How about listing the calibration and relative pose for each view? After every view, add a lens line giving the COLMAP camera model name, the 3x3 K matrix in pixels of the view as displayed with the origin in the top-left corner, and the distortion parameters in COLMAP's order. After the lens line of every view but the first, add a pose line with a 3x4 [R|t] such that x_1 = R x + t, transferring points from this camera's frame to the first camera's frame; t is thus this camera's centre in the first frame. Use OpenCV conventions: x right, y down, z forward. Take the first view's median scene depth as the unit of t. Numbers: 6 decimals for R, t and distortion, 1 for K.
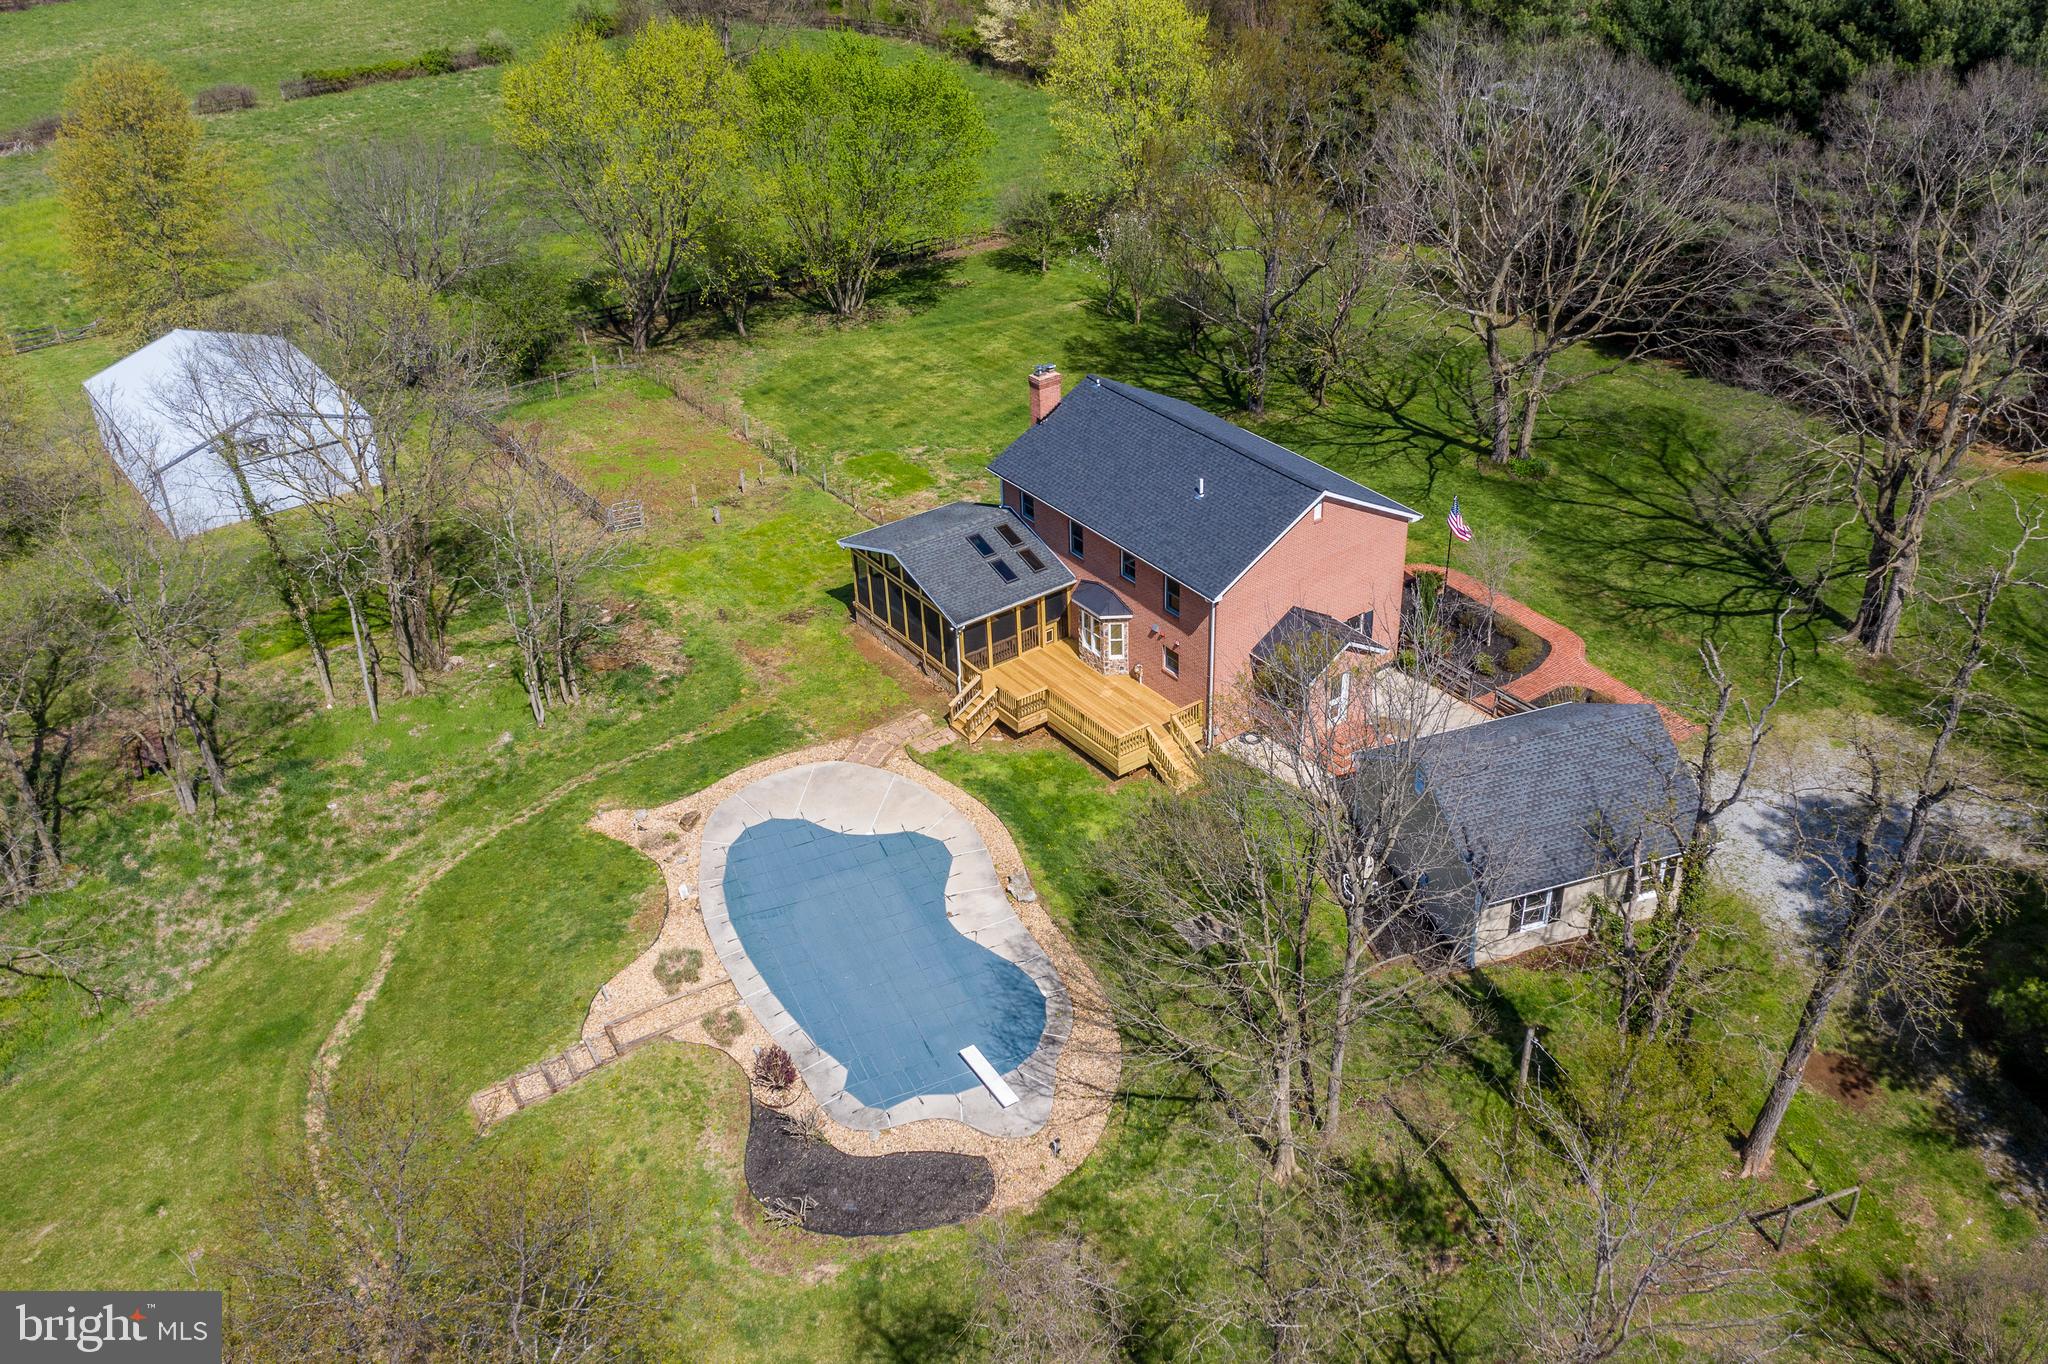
lens RADIAL K [[1782.6, 0, 1088.0], [0, 1782.6, 761.4], [0, 0, 1]] dist [-0.003133, 0.008784]
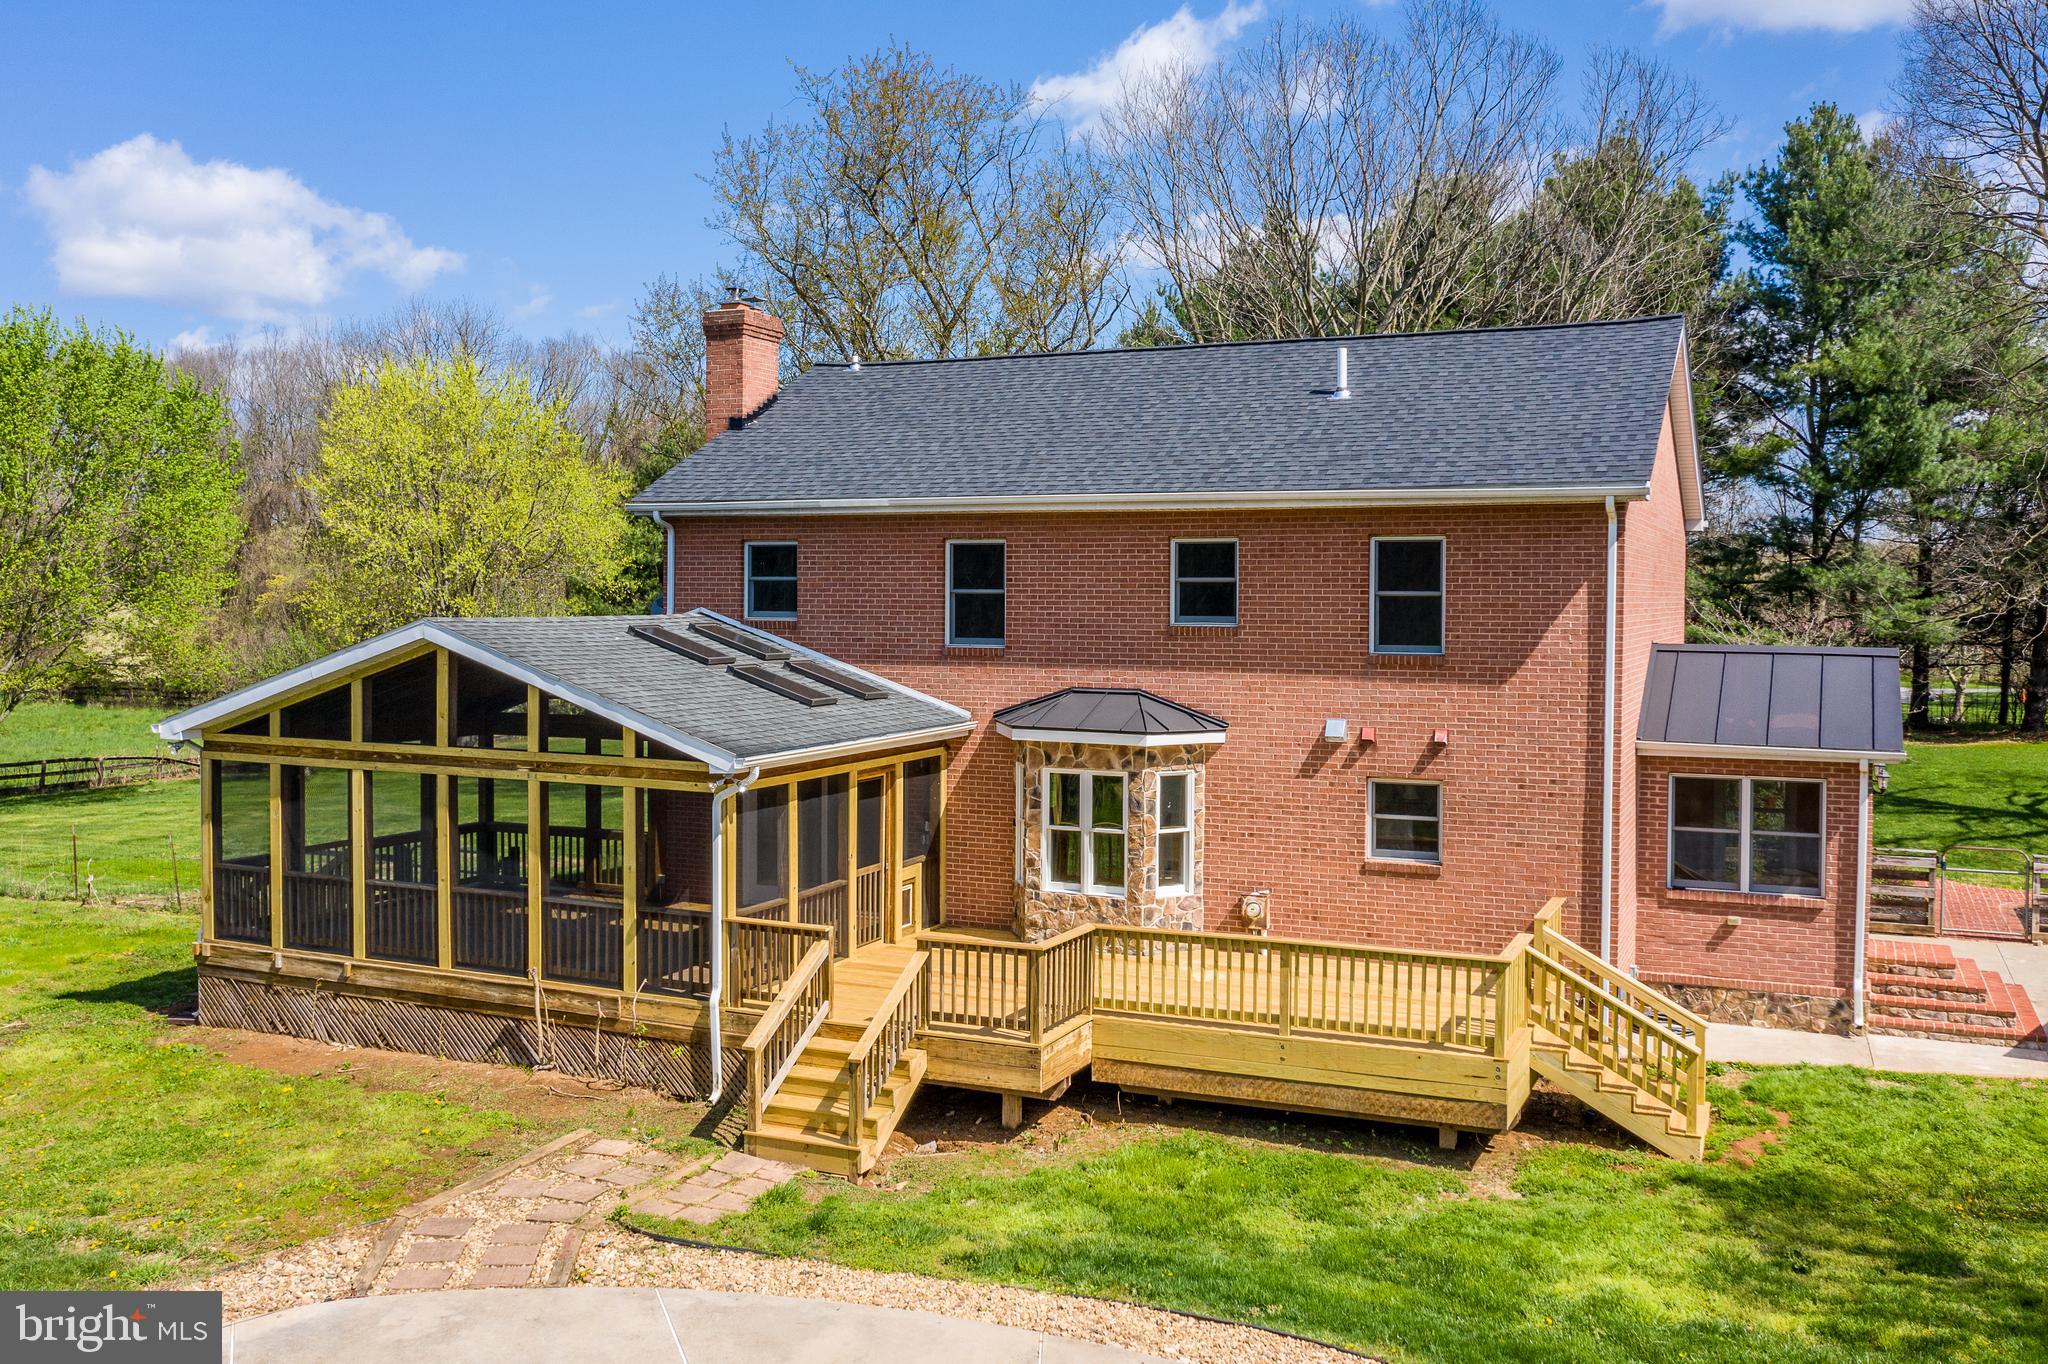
lens RADIAL K [[1792.5, 0, 1026.3], [0, 1792.5, 621.3], [0, 0, 1]] dist [-0.017378, 0.005315]
pose [[0.880599, 0.009771, 0.473761, -0.172987], [0.252895, 0.835810, -0.487305, 0.056772], [-0.400735, 0.548932, 0.733543, 0.784512]]
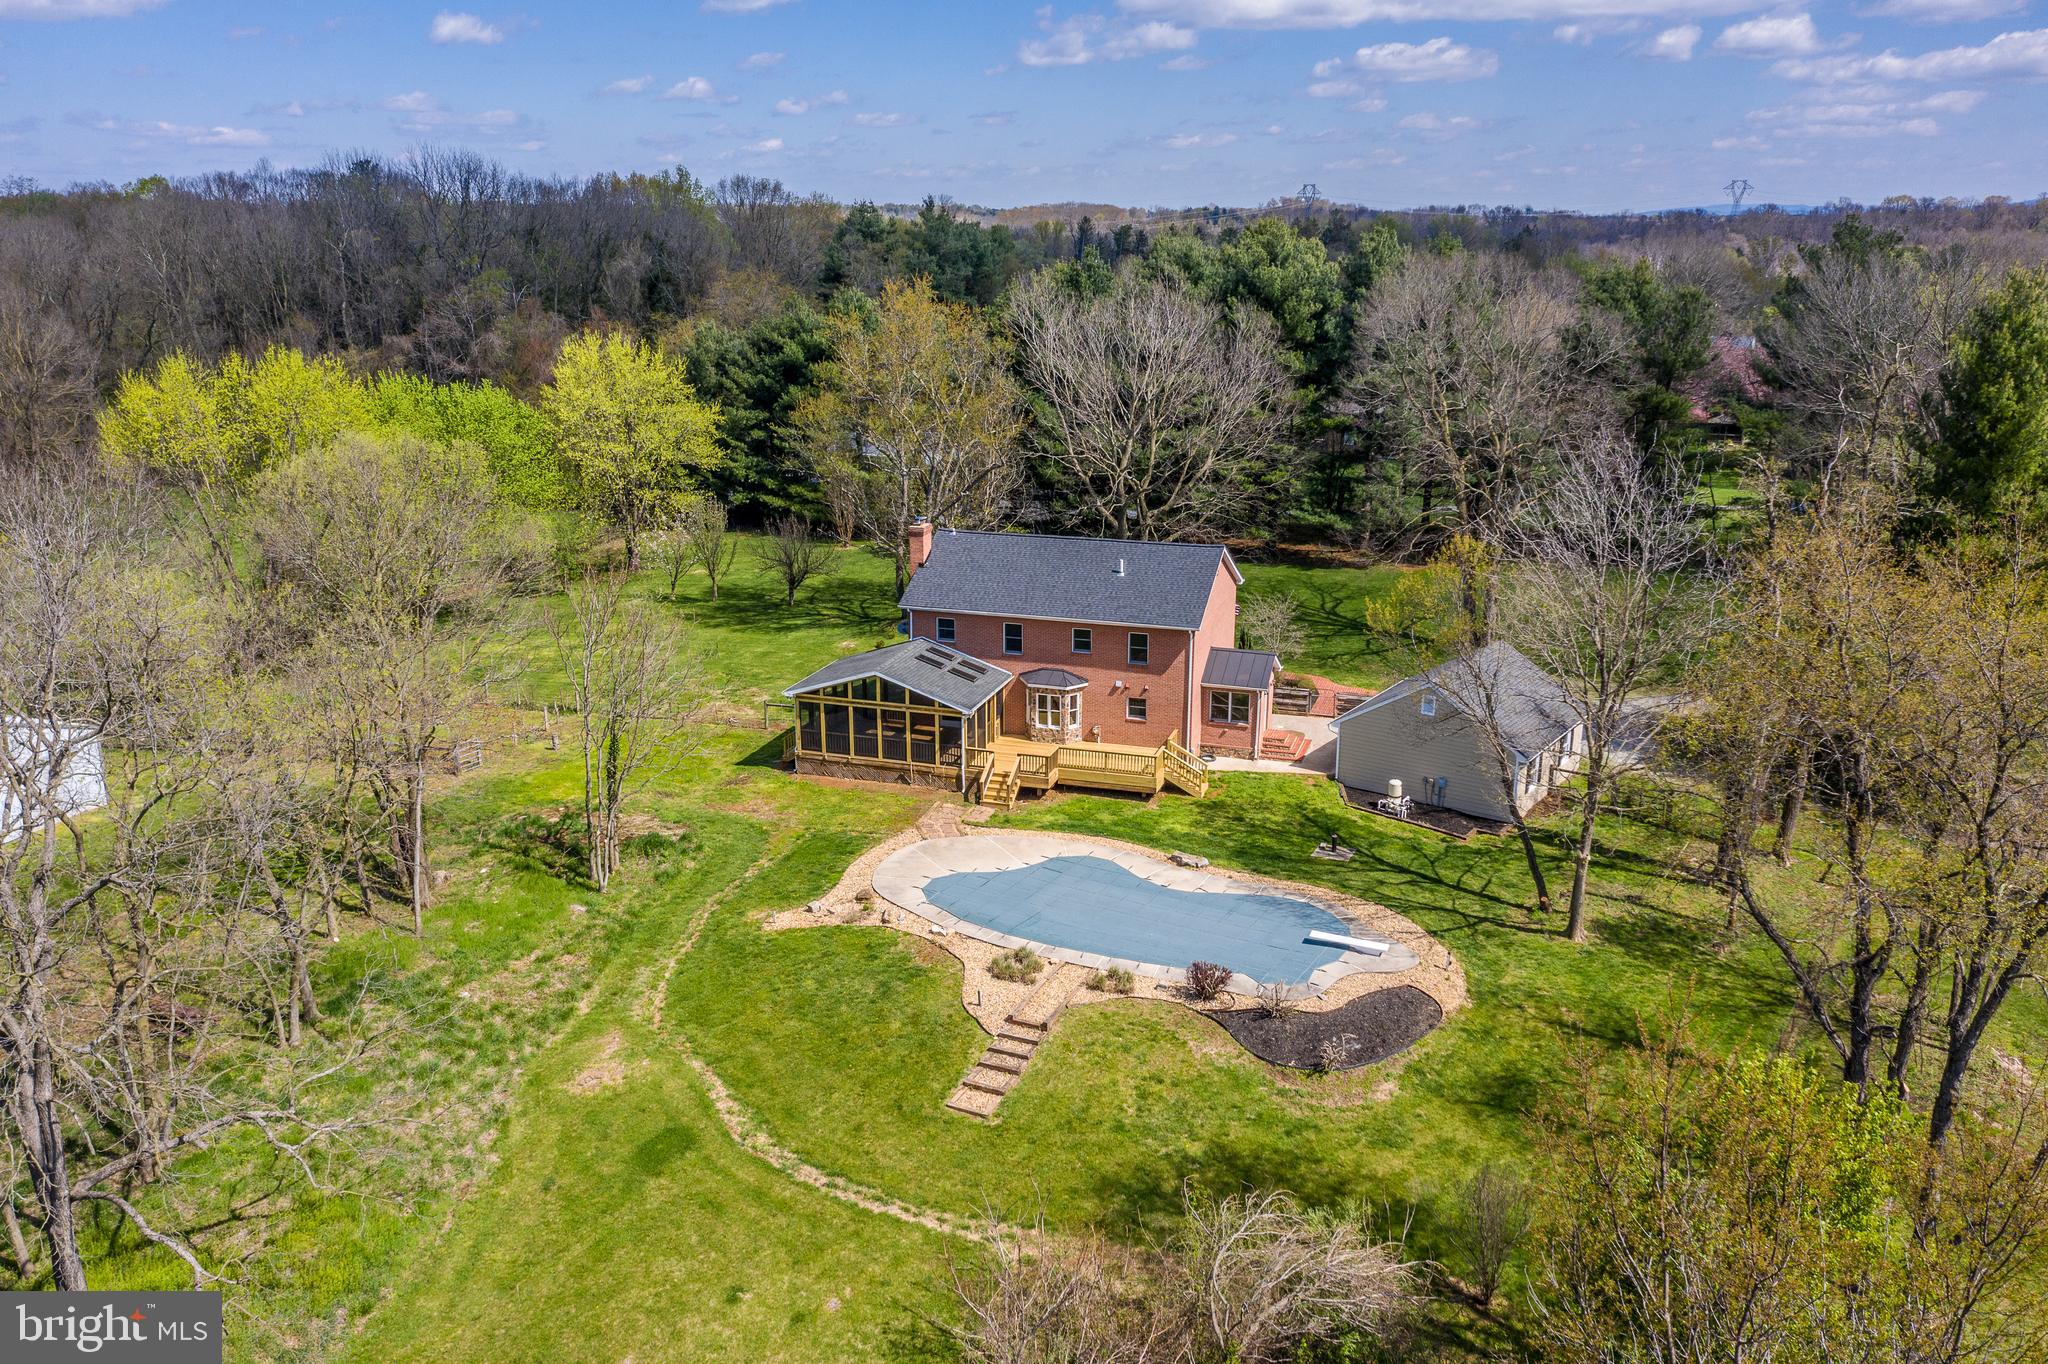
lens RADIAL K [[1651.4, 0, 1024.0], [0, 1651.4, 682.0], [0, 0, 1]] dist [-0.015470, -0.002793]
pose [[0.822633, -0.143063, 0.550280, -0.636605], [0.311475, 0.923074, -0.225652, 0.157561], [-0.475667, 0.357027, 0.803911, 0.141343]]
